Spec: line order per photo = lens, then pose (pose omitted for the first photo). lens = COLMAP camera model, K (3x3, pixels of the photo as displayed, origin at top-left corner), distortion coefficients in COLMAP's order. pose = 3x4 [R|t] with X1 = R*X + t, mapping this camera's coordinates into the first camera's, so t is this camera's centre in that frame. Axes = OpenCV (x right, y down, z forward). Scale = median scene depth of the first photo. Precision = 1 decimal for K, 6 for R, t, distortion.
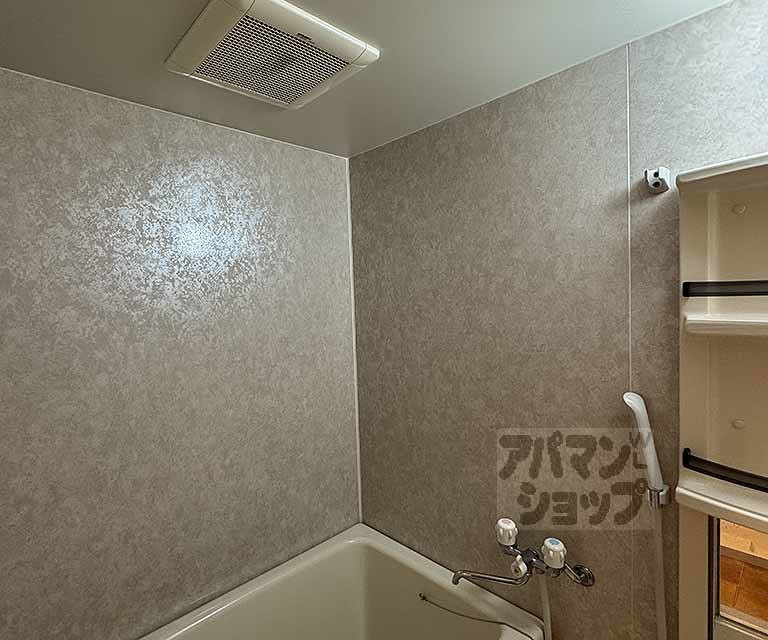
lens RADIAL K [[417.4, 0, 353.4], [0, 417.4, 319.9], [0, 0, 1]] dist [-0.004033, 0.001147]
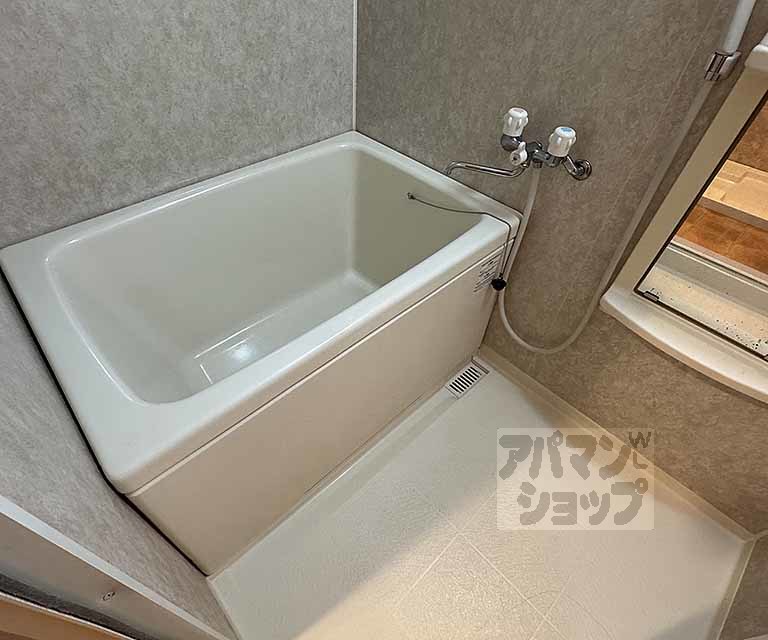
lens RADIAL K [[417.4, 0, 353.4], [0, 417.4, 319.9], [0, 0, 1]] dist [-0.004033, 0.001147]
pose [[0.998912, 0.037433, 0.027828, 0.008823], [-0.046264, 0.719159, 0.693304, 0.192829], [0.005940, -0.693837, 0.720108, 0.050770]]
